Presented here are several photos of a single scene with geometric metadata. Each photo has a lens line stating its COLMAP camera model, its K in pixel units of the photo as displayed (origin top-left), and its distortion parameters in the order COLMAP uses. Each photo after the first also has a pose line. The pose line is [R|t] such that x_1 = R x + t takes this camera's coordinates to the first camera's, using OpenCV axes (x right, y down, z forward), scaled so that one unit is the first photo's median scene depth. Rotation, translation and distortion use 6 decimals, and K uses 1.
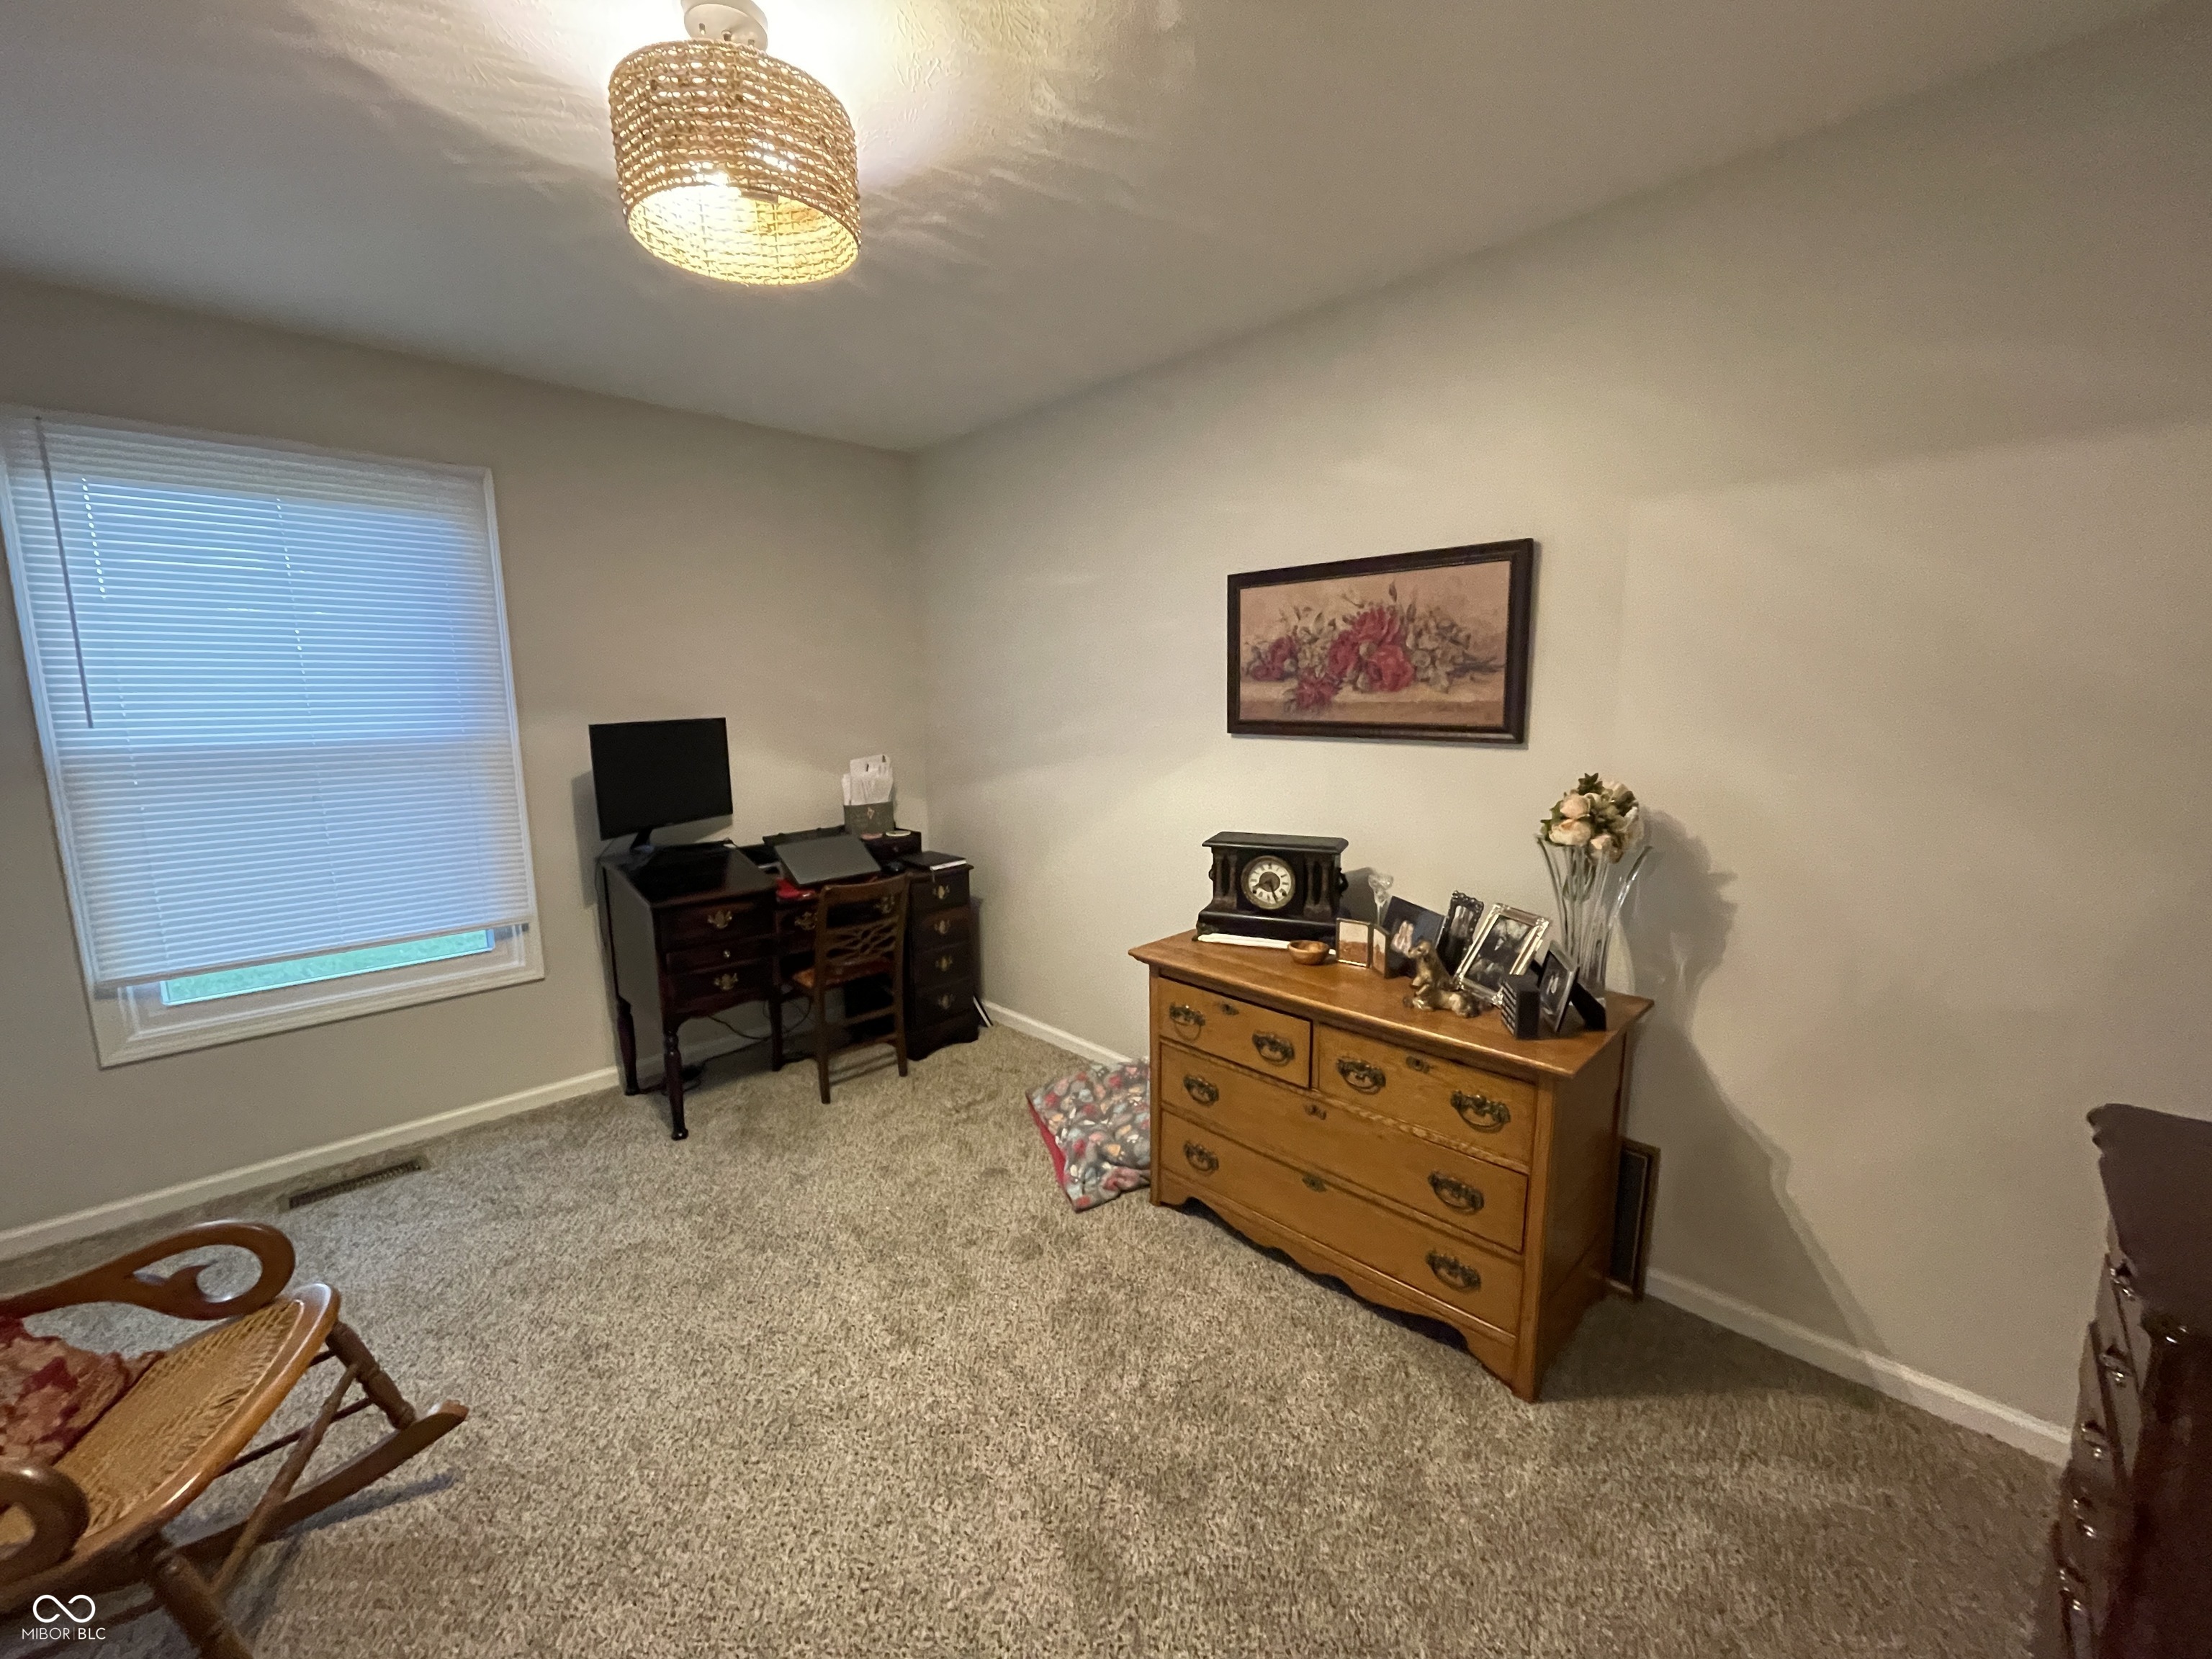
lens RADIAL K [[898.2, 0, 1092.4], [0, 898.2, 826.2], [0, 0, 1]] dist [-0.003731, 0.000220]
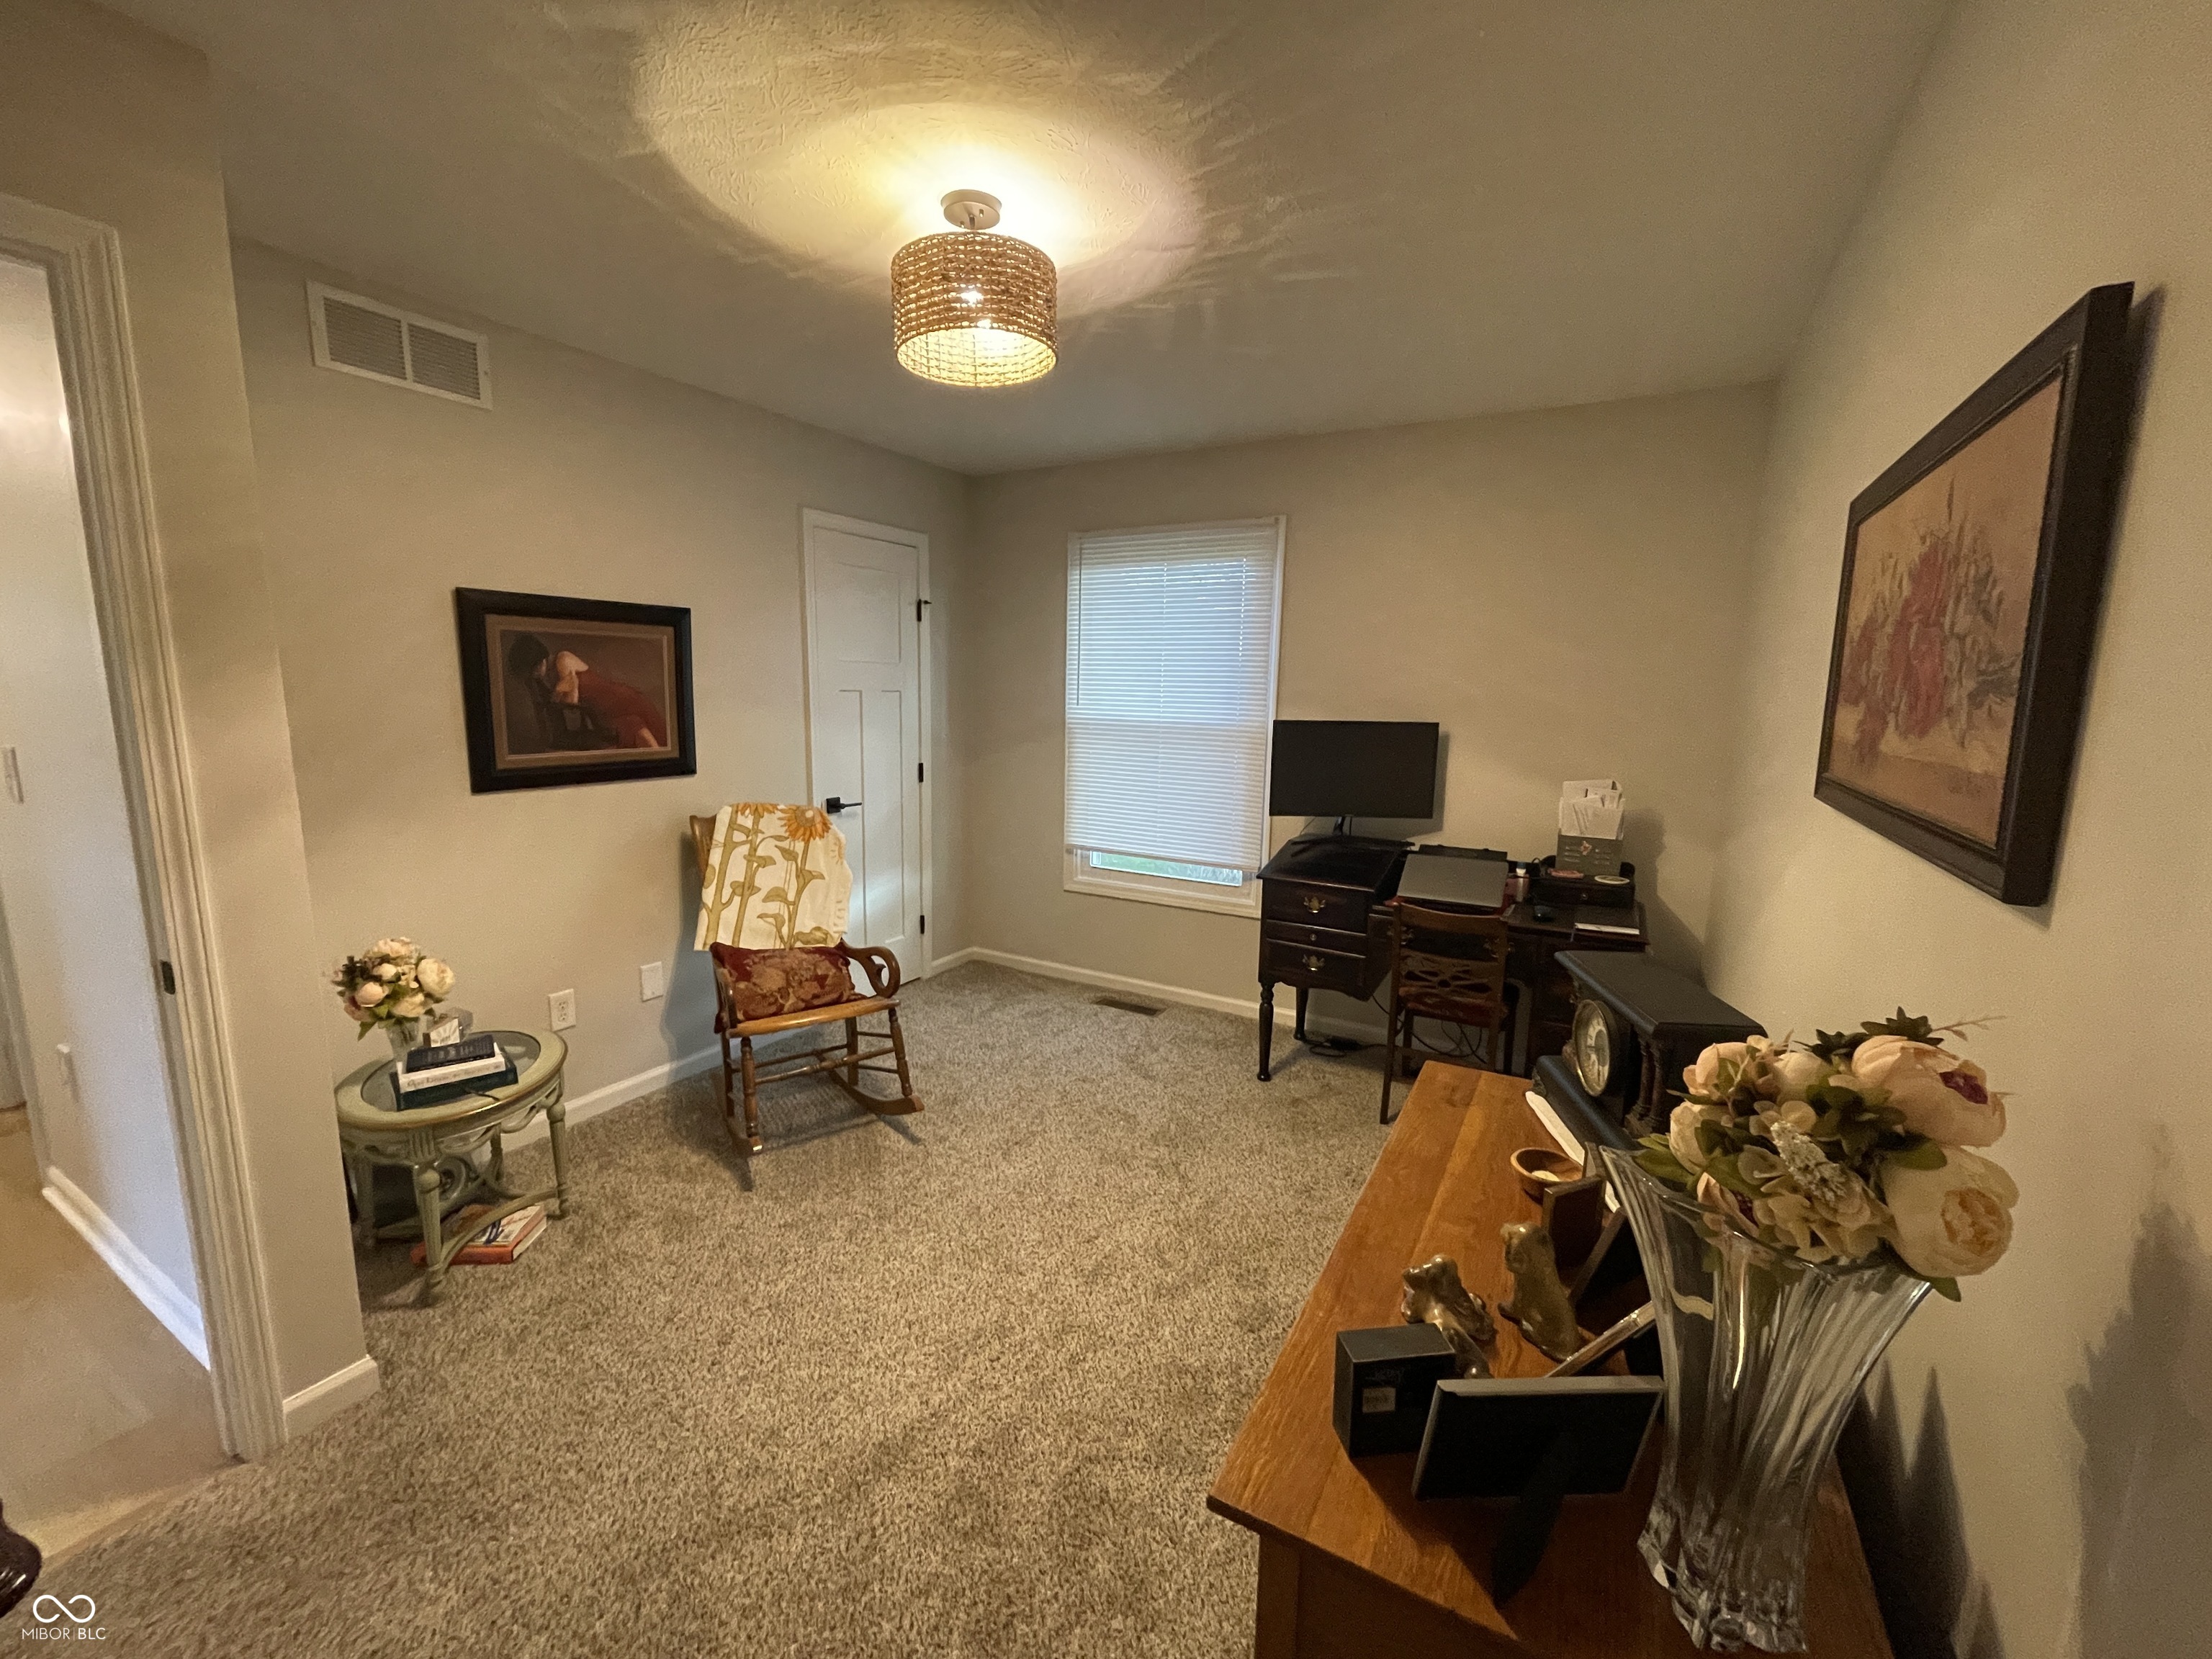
lens RADIAL K [[898.2, 0, 1104.6], [0, 898.2, 826.4], [0, 0, 1]] dist [-0.003731, 0.000220]
pose [[0.279873, 0.165105, -0.945733, 0.606888], [-0.164185, 0.978820, 0.122293, -0.092197], [0.945893, 0.121049, 0.301053, 0.488070]]
